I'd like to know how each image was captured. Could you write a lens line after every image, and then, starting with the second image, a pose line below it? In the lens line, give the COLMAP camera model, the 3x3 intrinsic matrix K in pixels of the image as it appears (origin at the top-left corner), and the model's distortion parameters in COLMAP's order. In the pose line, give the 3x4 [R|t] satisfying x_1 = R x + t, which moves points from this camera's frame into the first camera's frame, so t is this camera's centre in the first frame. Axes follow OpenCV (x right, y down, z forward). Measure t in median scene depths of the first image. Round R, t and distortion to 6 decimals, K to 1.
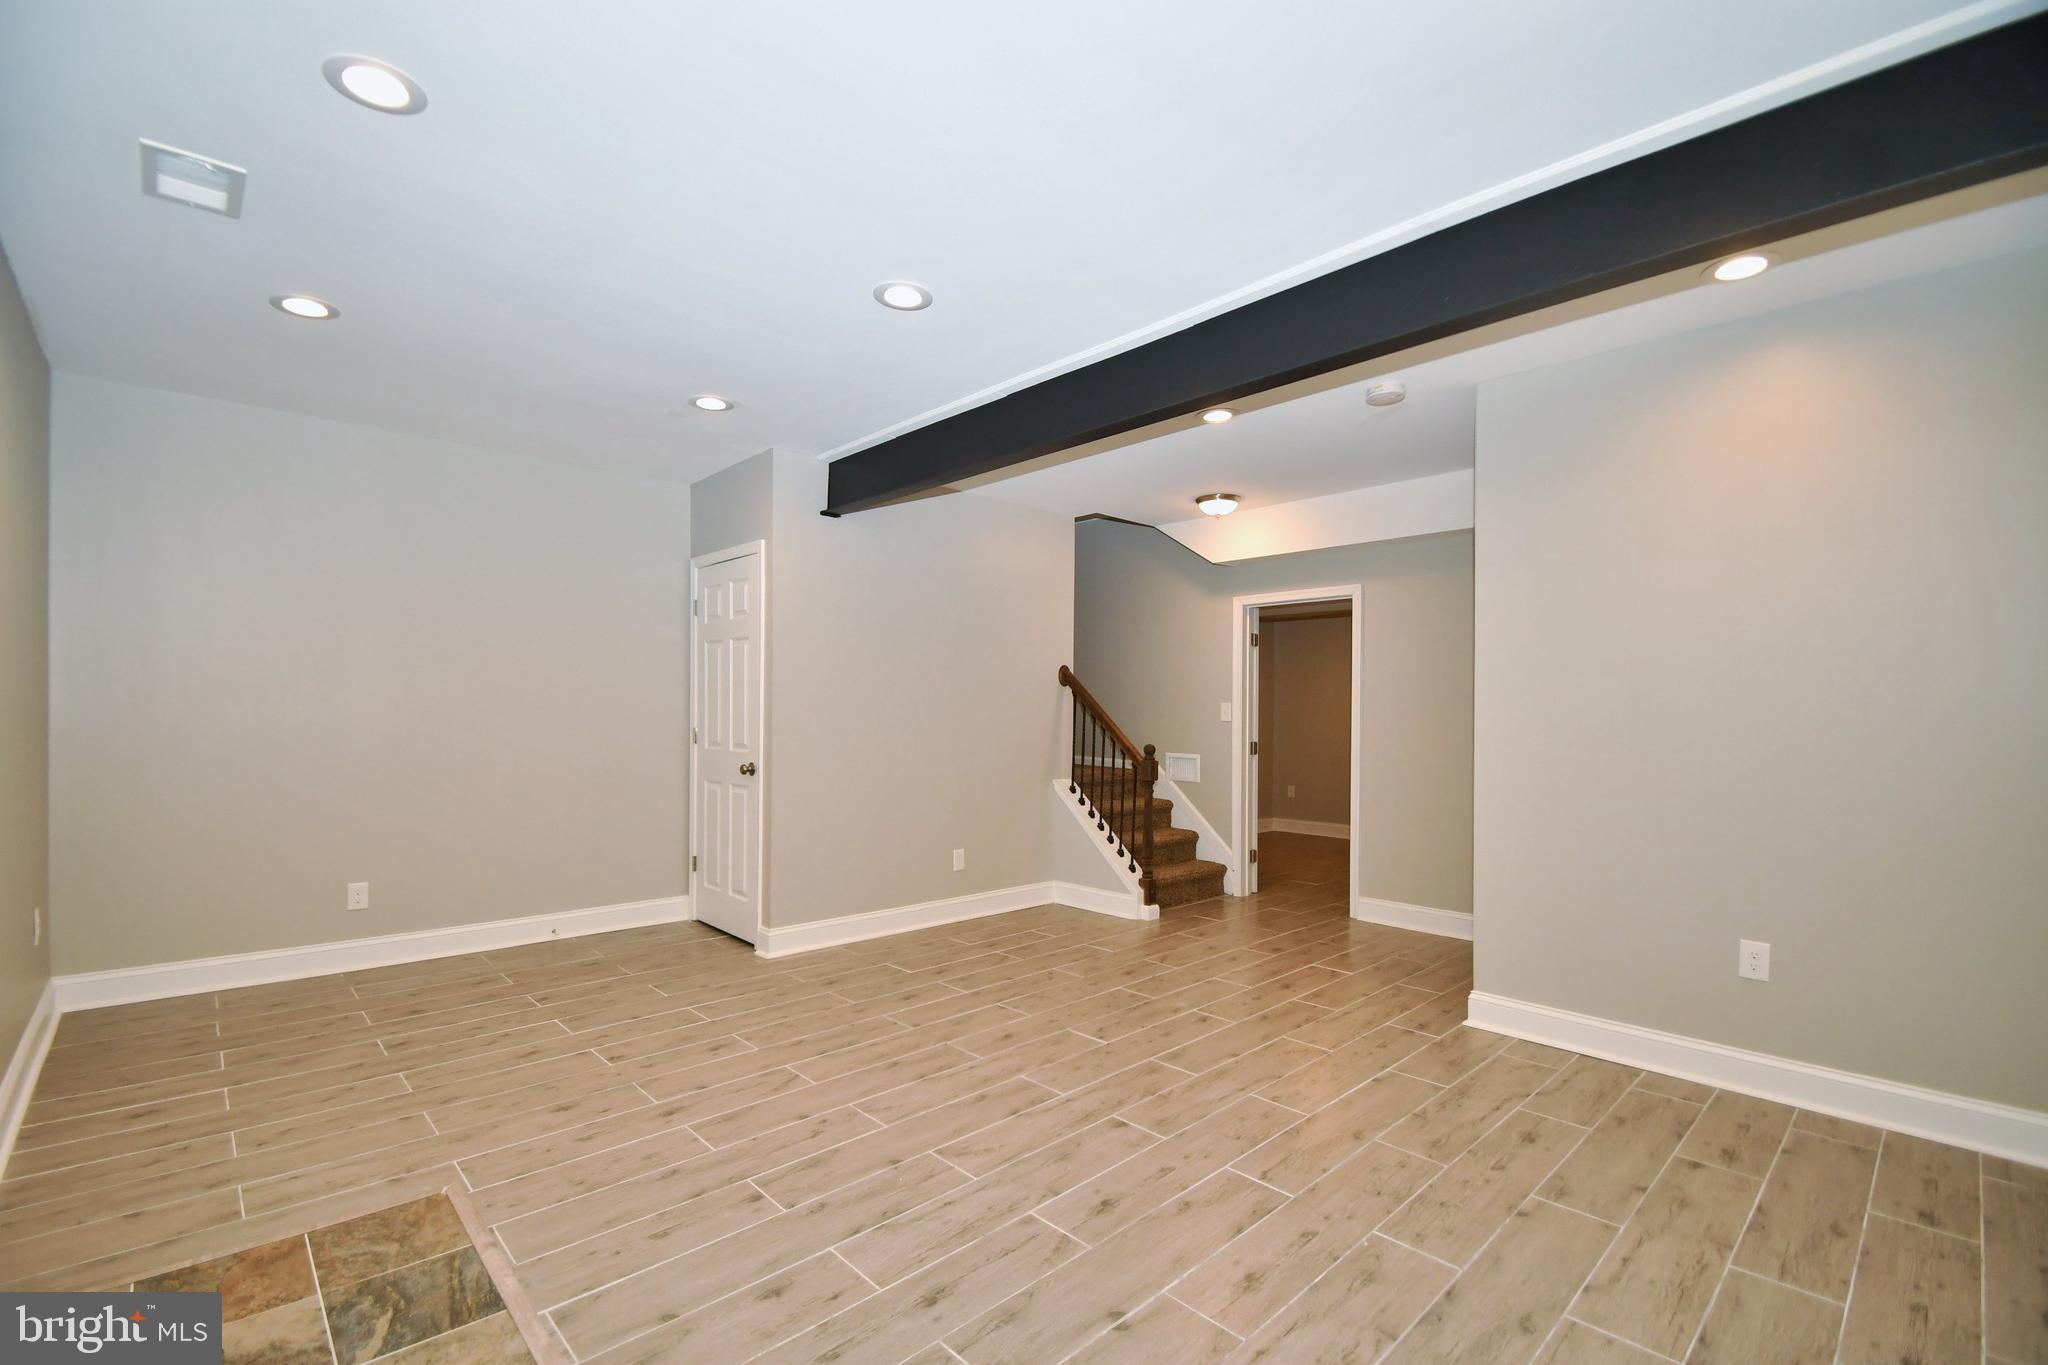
lens RADIAL K [[882.3, 0, 1005.5], [0, 882.3, 713.4], [0, 0, 1]] dist [0.000412, -0.000669]
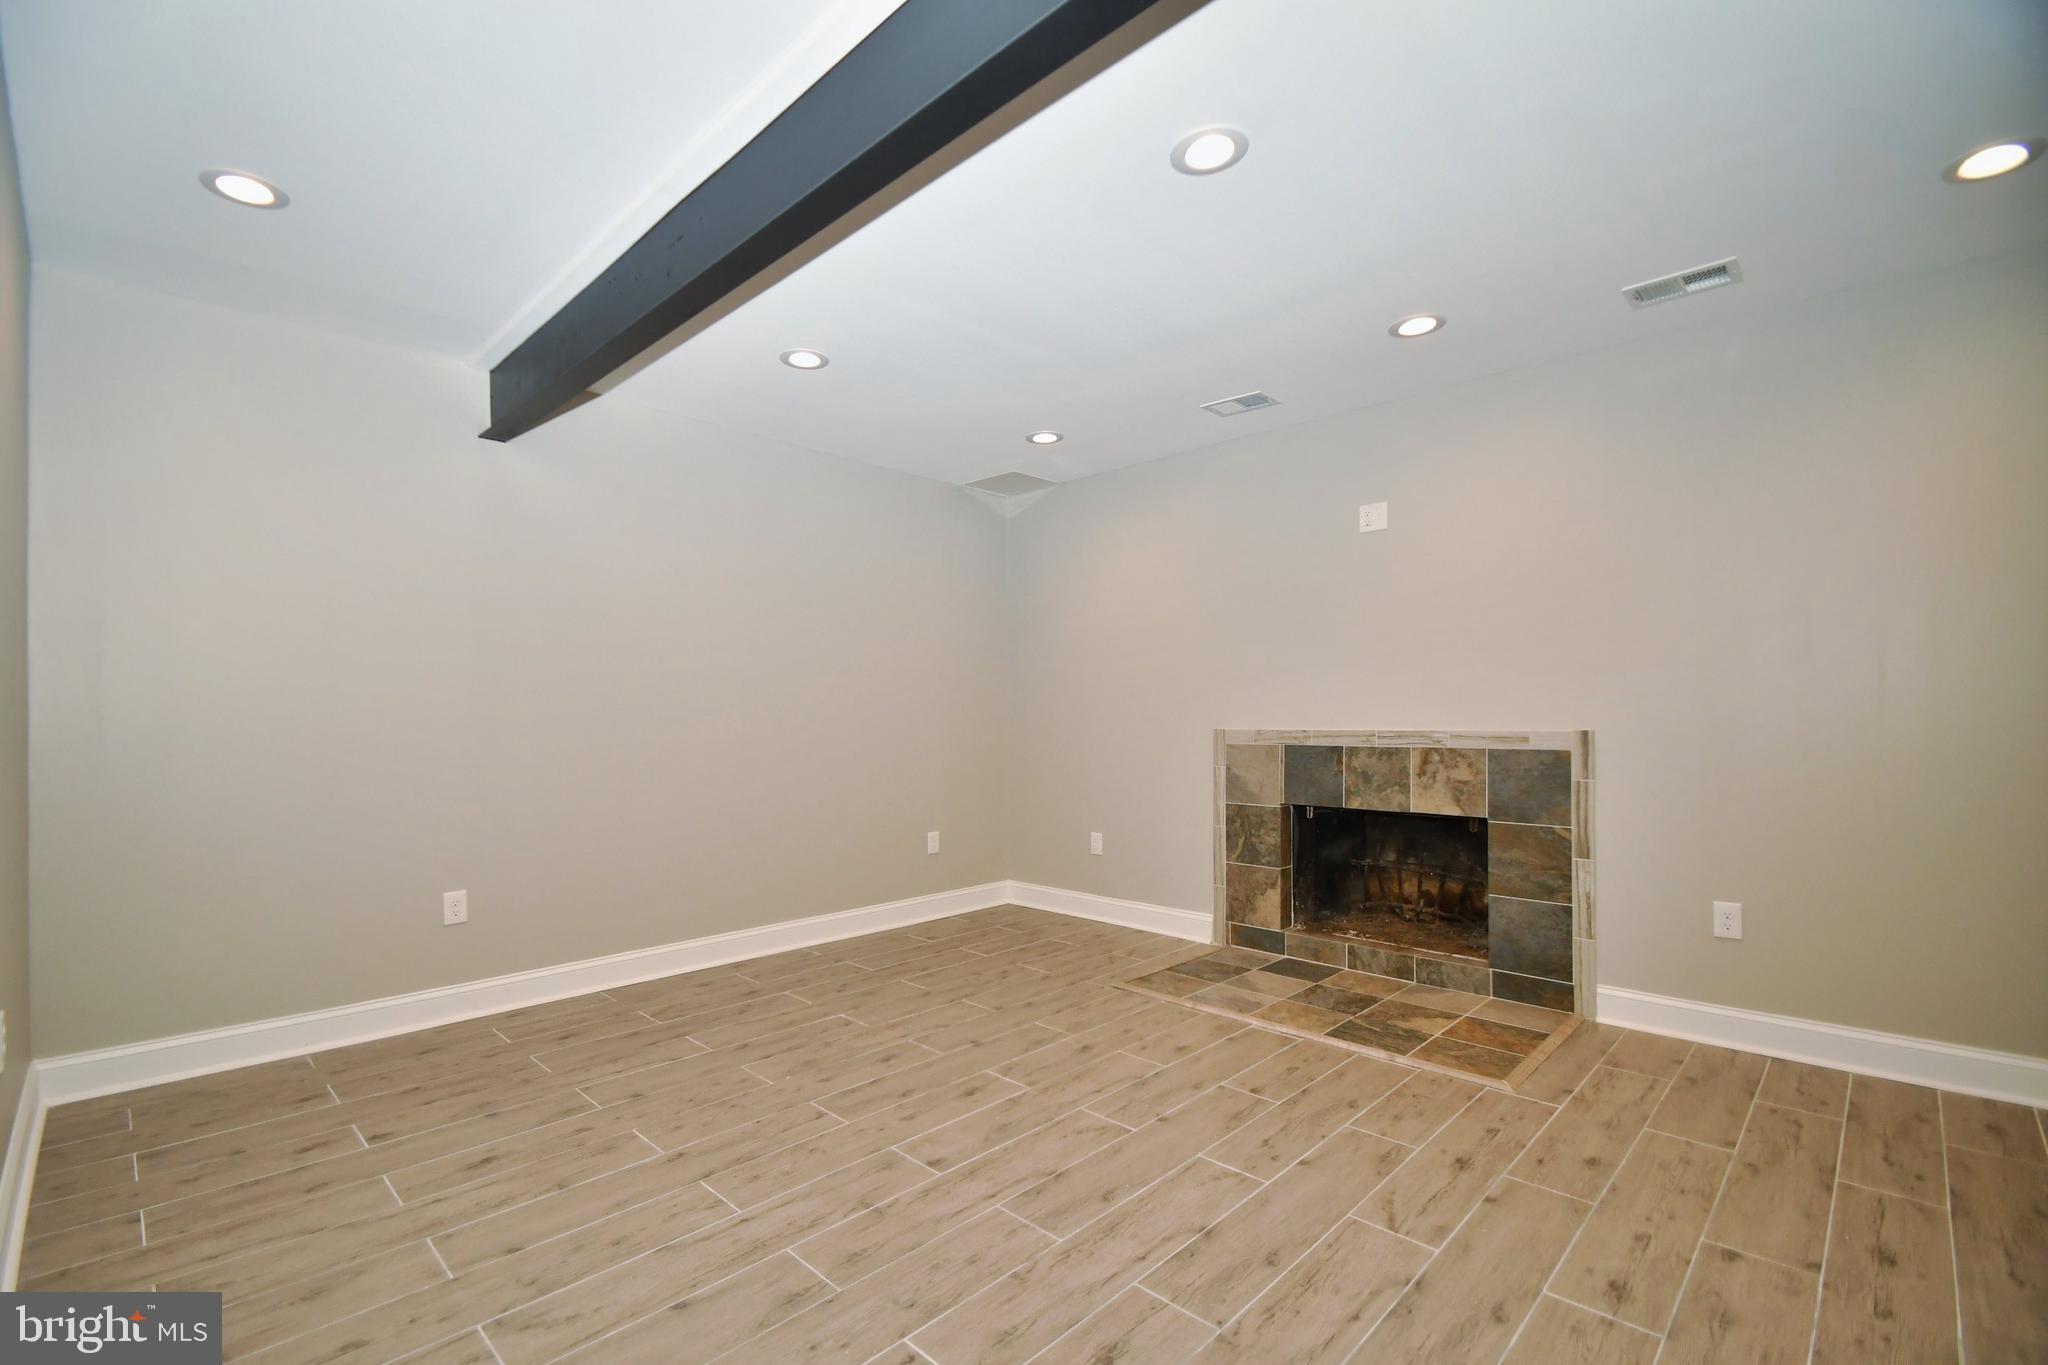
lens RADIAL K [[882.3, 0, 1005.5], [0, 882.3, 713.4], [0, 0, 1]] dist [0.000412, -0.000669]
pose [[-0.999080, -0.003275, -0.042752, 0.106469], [-0.003207, 0.999993, -0.001653, 0.025110], [0.042757, -0.001514, -0.999084, 1.997472]]
